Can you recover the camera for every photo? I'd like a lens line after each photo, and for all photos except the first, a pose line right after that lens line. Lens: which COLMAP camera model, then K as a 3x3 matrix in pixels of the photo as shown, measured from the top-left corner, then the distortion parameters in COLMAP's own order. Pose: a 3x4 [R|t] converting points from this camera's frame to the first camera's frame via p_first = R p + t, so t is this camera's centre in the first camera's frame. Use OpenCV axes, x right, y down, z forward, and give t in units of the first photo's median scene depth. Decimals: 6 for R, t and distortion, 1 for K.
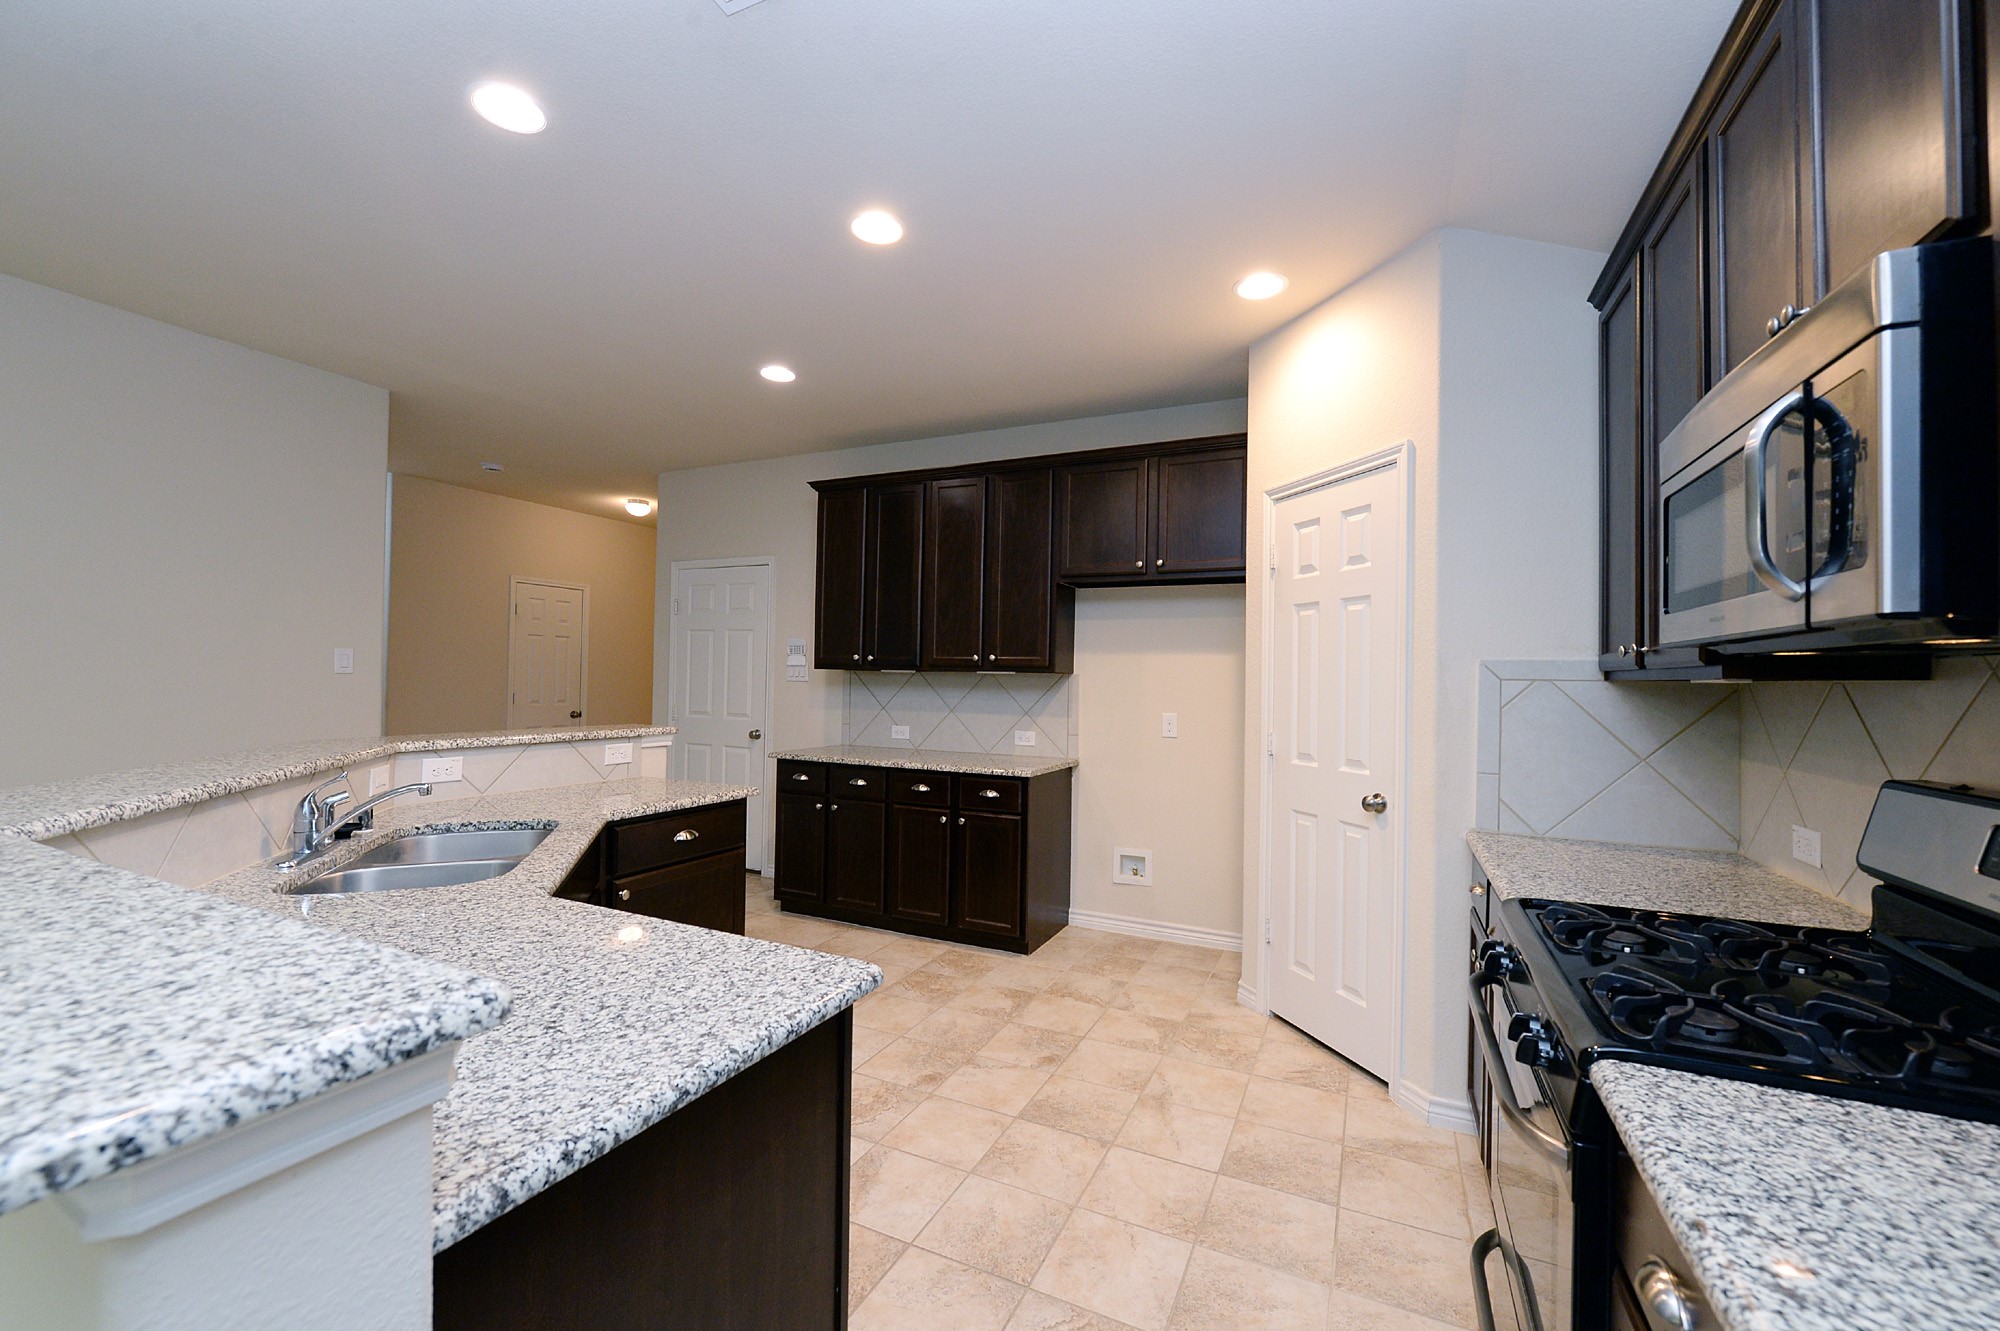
lens RADIAL K [[797.7, 0, 1005.4], [0, 797.7, 667.0], [0, 0, 1]] dist [-0.009141, 0.000044]
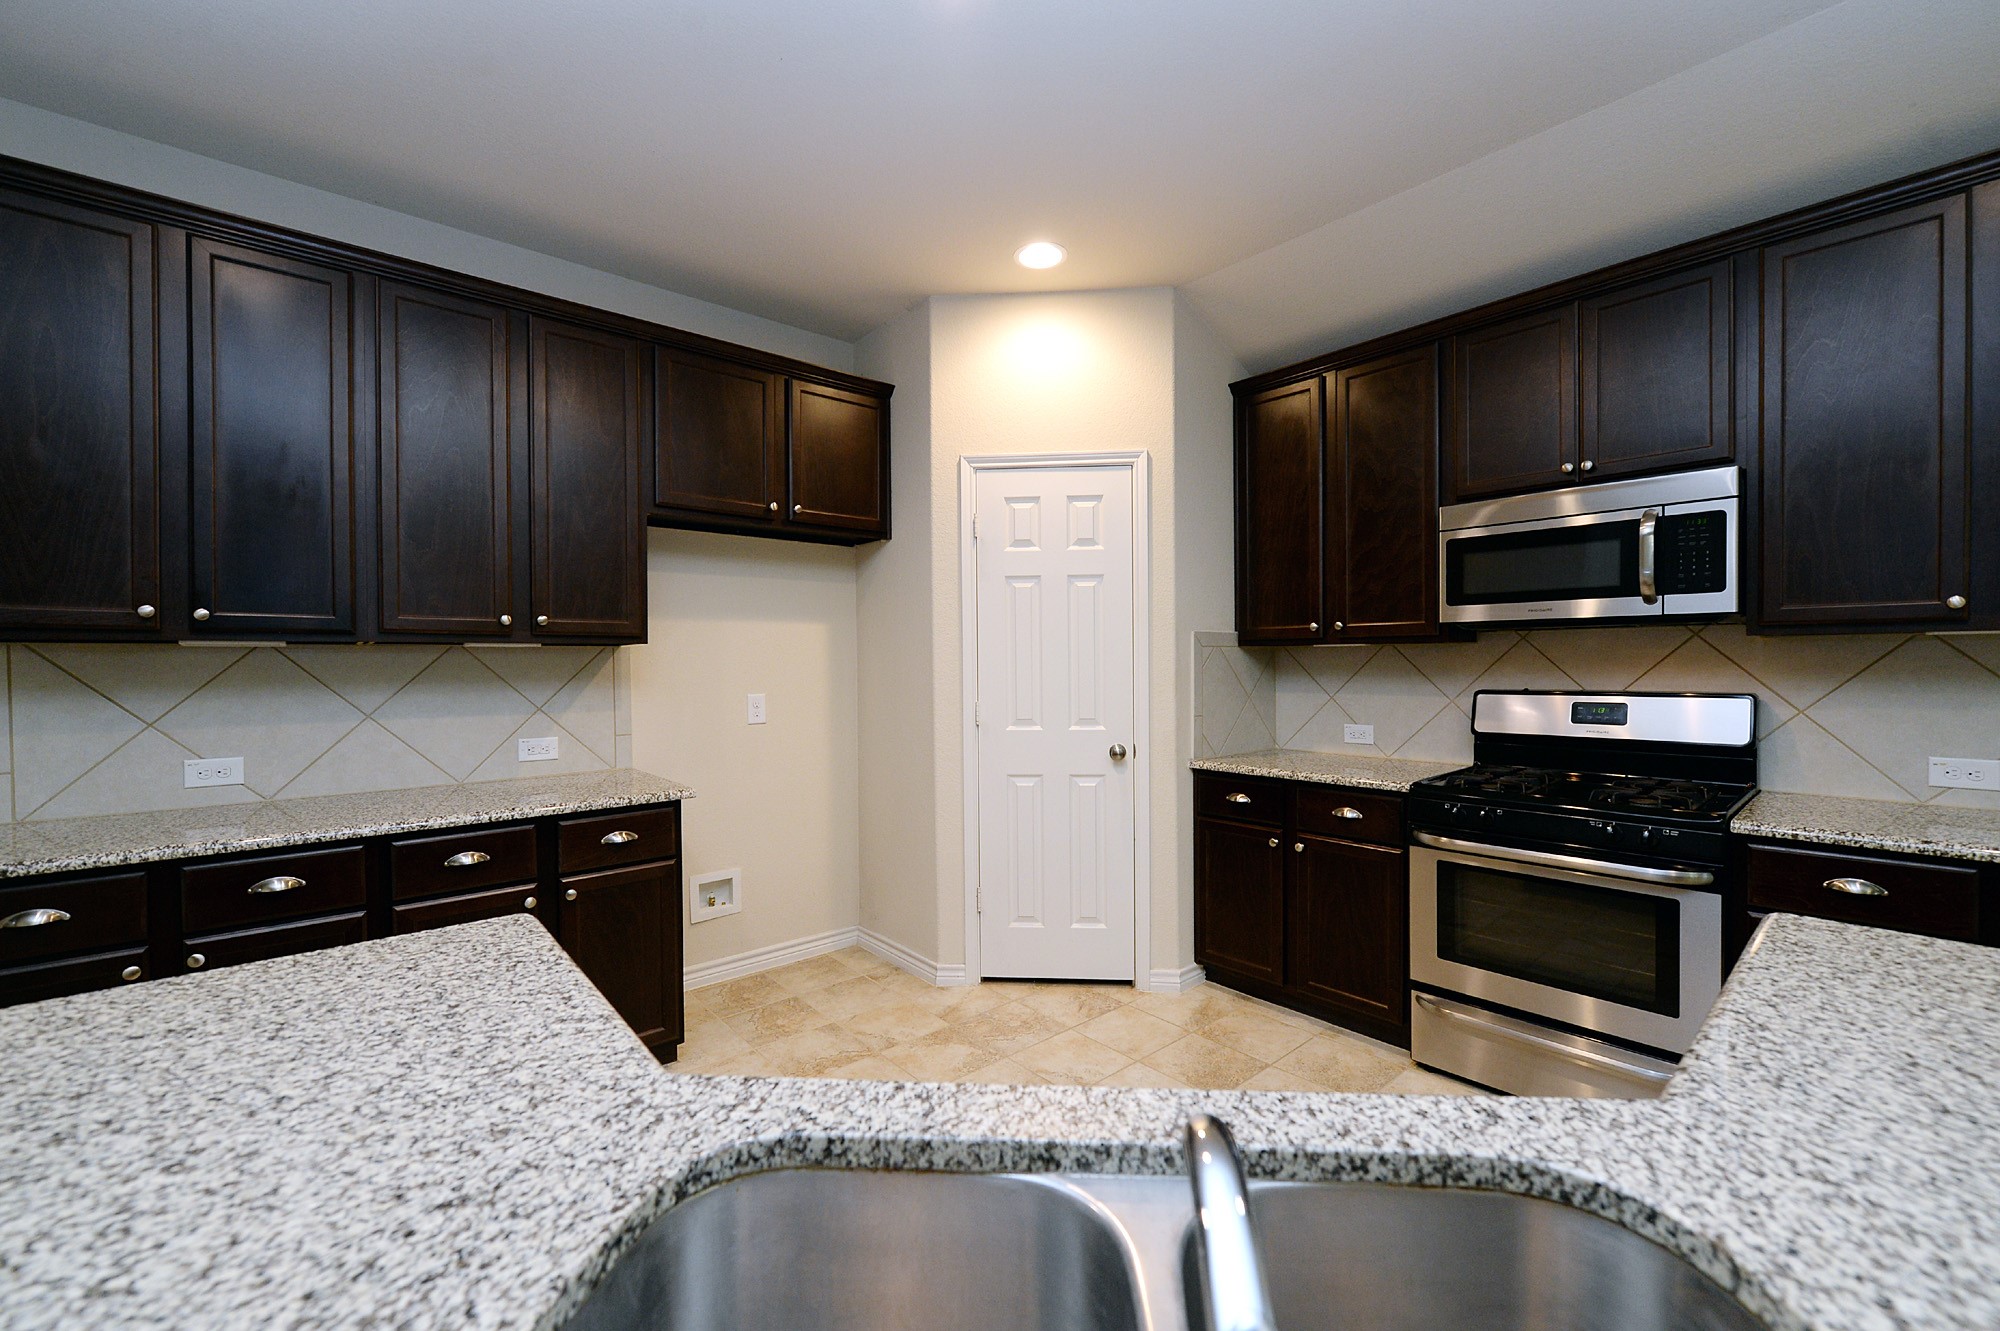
lens RADIAL K [[797.7, 0, 1000.0], [0, 797.7, 668.1], [0, 0, 1]] dist [-0.009141, 0.000044]
pose [[0.401060, -0.028103, 0.915621, -0.577219], [0.001104, 0.999543, 0.030195, 0.009032], [-0.916051, -0.011099, 0.400908, 0.583572]]
